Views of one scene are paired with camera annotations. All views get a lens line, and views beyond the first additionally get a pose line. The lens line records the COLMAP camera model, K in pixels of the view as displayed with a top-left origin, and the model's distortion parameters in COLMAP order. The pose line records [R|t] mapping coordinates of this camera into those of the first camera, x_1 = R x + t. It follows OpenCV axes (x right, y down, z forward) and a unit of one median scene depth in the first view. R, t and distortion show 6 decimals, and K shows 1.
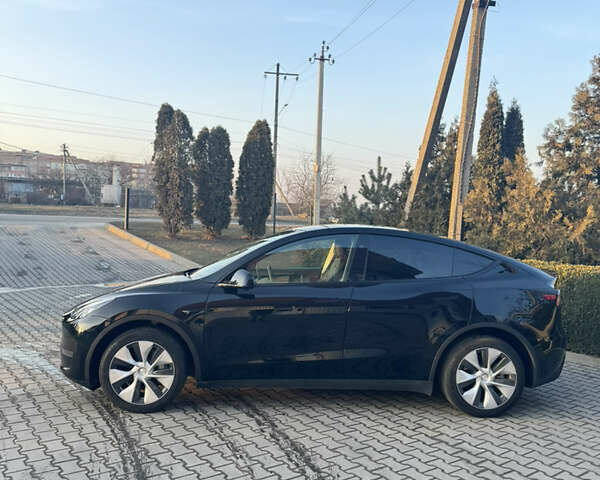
lens RADIAL K [[554.7, 0, 300.0], [0, 554.7, 240.0], [0, 0, 1]] dist [0.157413, -0.286404]
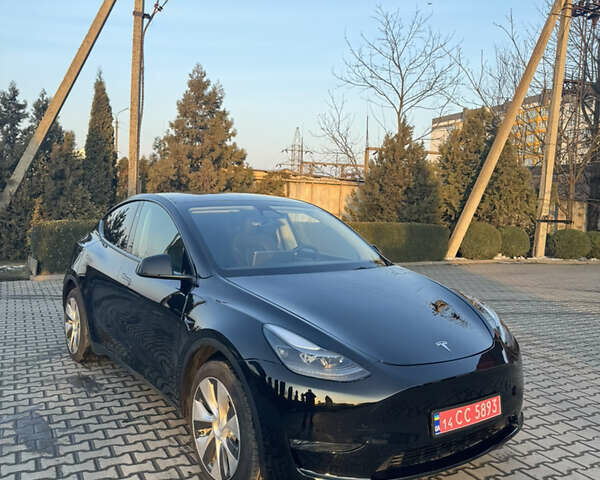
lens RADIAL K [[558.5, 0, 297.4], [0, 558.5, 242.4], [0, 0, 1]] dist [0.111531, -0.188287]
pose [[0.173667, -0.091603, 0.980535, -0.581133], [0.020011, 0.995787, 0.089484, -0.019883], [-0.984601, 0.004081, 0.174769, 0.306553]]
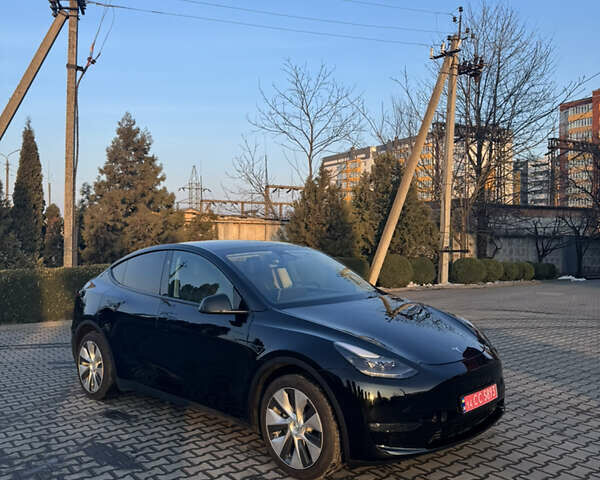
lens RADIAL K [[554.7, 0, 300.0], [0, 554.7, 240.0], [0, 0, 1]] dist [0.157413, -0.286404]
pose [[-0.014509, -0.027100, 0.999527, -0.641623], [0.050712, 0.998326, 0.027803, -0.028097], [-0.998608, 0.051091, -0.013110, 0.359506]]
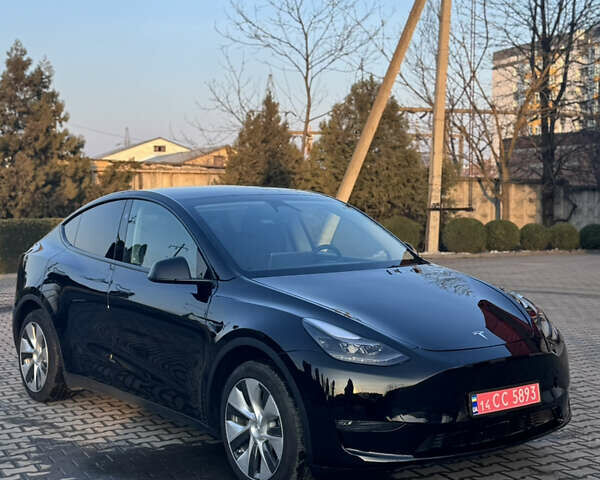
lens RADIAL K [[943.8, 0, 300.0], [0, 943.8, 240.0], [0, 0, 1]] dist [0.150260, -0.176098]
pose [[0.165910, -0.074023, 0.983359, -0.966940], [0.054792, 0.996330, 0.065755, -0.018317], [-0.984618, 0.042971, 0.169357, 0.010590]]
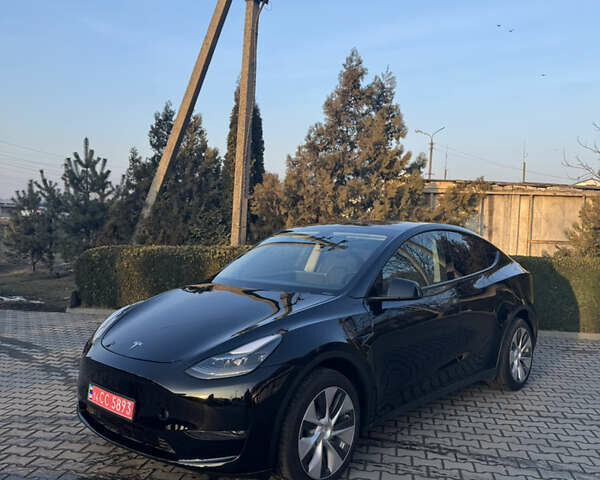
lens RADIAL K [[554.7, 0, 300.0], [0, 554.7, 240.0], [0, 0, 1]] dist [0.157413, -0.286404]
pose [[0.720749, -0.039696, 0.692059, -0.227621], [0.027337, 0.999210, 0.028844, -0.008761], [-0.692657, -0.001871, 0.721265, 0.146423]]
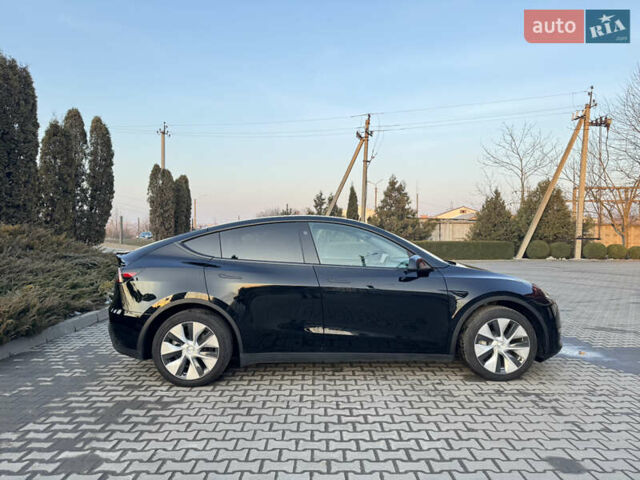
lens RADIAL K [[449.0, 0, 317.5], [0, 449.0, 240.9], [0, 0, 1]] dist [0.092348, -0.126317]
pose [[0.593213, -0.039065, 0.804097, -1.222848], [0.055694, 0.998420, 0.007419, -0.010395], [-0.803117, 0.040382, 0.594452, -0.150381]]
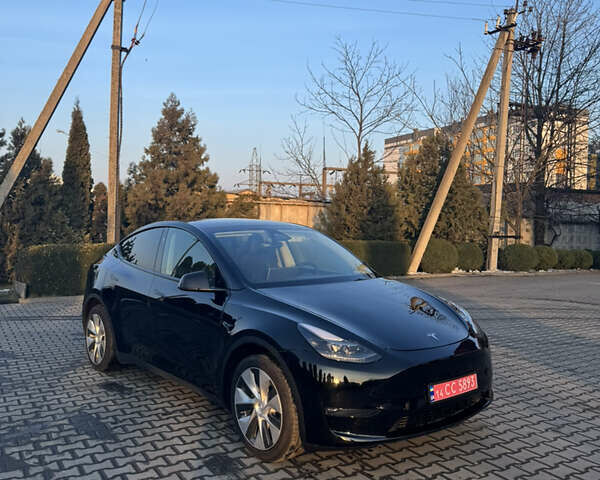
lens RADIAL K [[555.8, 0, 298.5], [0, 555.8, 238.7], [0, 0, 1]] dist [0.160369, -0.314707]
pose [[0.096053, -0.054721, 0.993871, -0.633874], [0.034361, 0.998075, 0.051632, -0.024500], [-0.994783, 0.029192, 0.097748, 0.323195]]
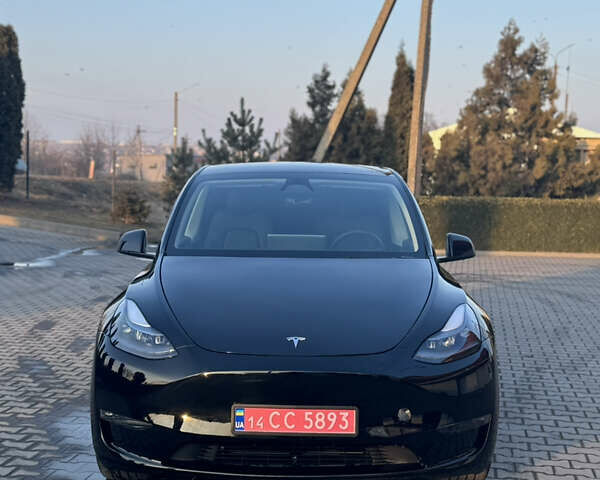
lens RADIAL K [[940.5, 0, 293.6], [0, 940.5, 240.7], [0, 0, 1]] dist [0.121431, -0.018484]
pose [[0.736021, -0.061133, 0.674192, -0.831583], [0.029648, 0.997870, 0.058115, -0.006523], [-0.676309, -0.022785, 0.736266, -0.174347]]
